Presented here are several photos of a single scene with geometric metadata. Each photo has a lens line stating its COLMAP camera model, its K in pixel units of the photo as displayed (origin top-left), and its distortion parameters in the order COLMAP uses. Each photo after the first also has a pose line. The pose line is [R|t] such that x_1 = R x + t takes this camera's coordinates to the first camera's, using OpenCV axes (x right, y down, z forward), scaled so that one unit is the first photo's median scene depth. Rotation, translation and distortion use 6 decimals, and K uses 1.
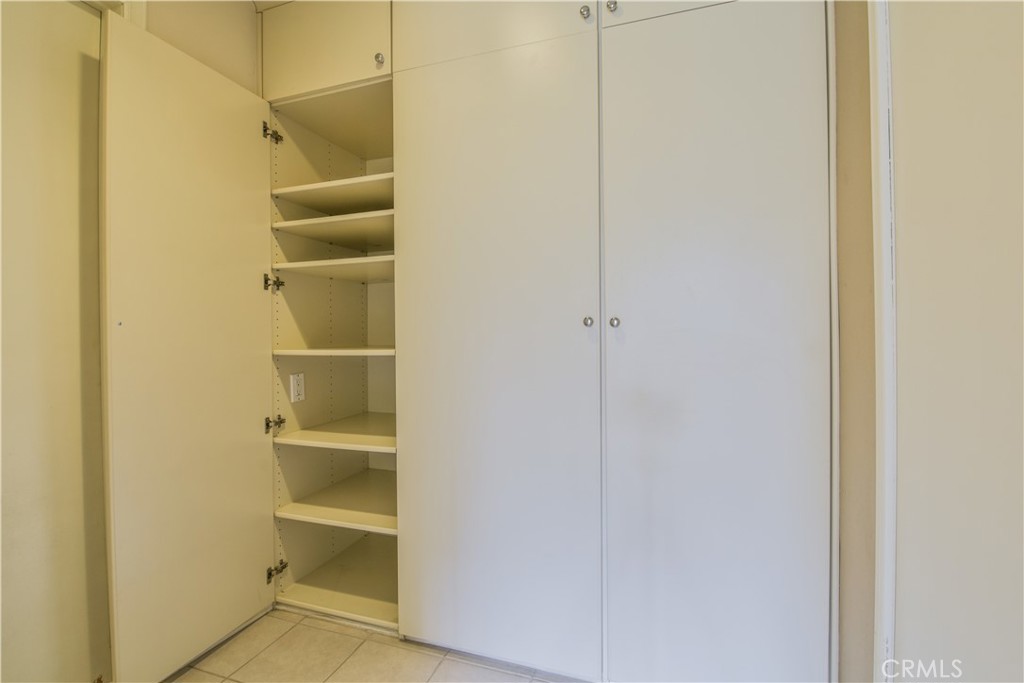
lens RADIAL K [[466.0, 0, 513.1], [0, 466.0, 339.8], [0, 0, 1]] dist [-0.008758, -0.006352]
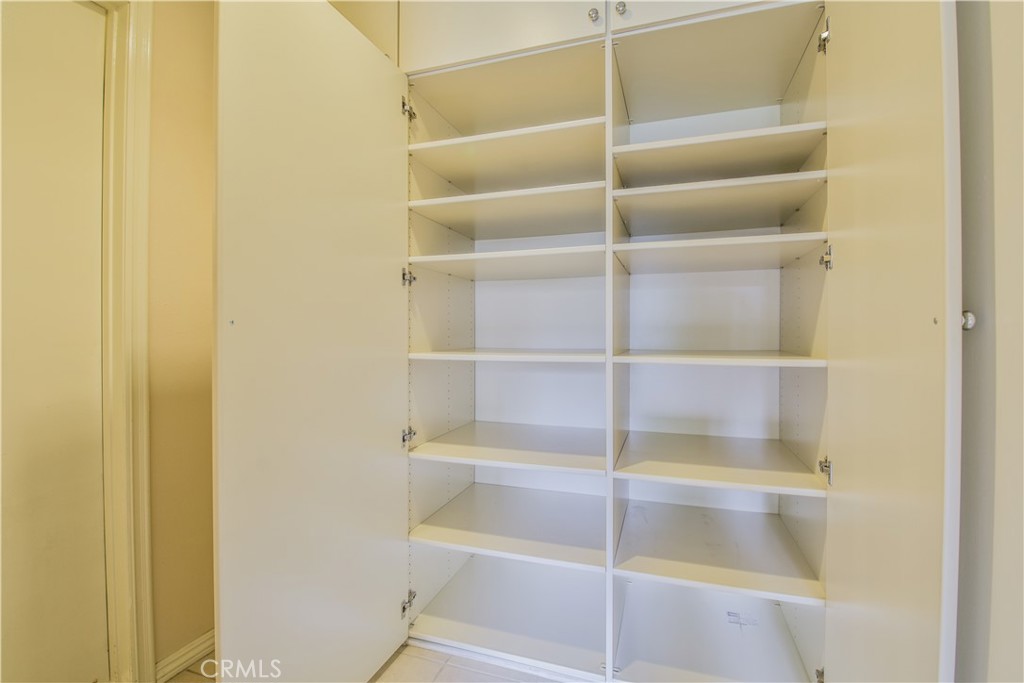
lens RADIAL K [[466.0, 0, 510.7], [0, 466.0, 340.3], [0, 0, 1]] dist [-0.008758, -0.006352]
pose [[0.999978, 0.006399, -0.001987, -0.299978], [-0.006409, 0.999968, -0.004767, -0.000268], [0.001956, 0.004780, 0.999987, 0.103961]]
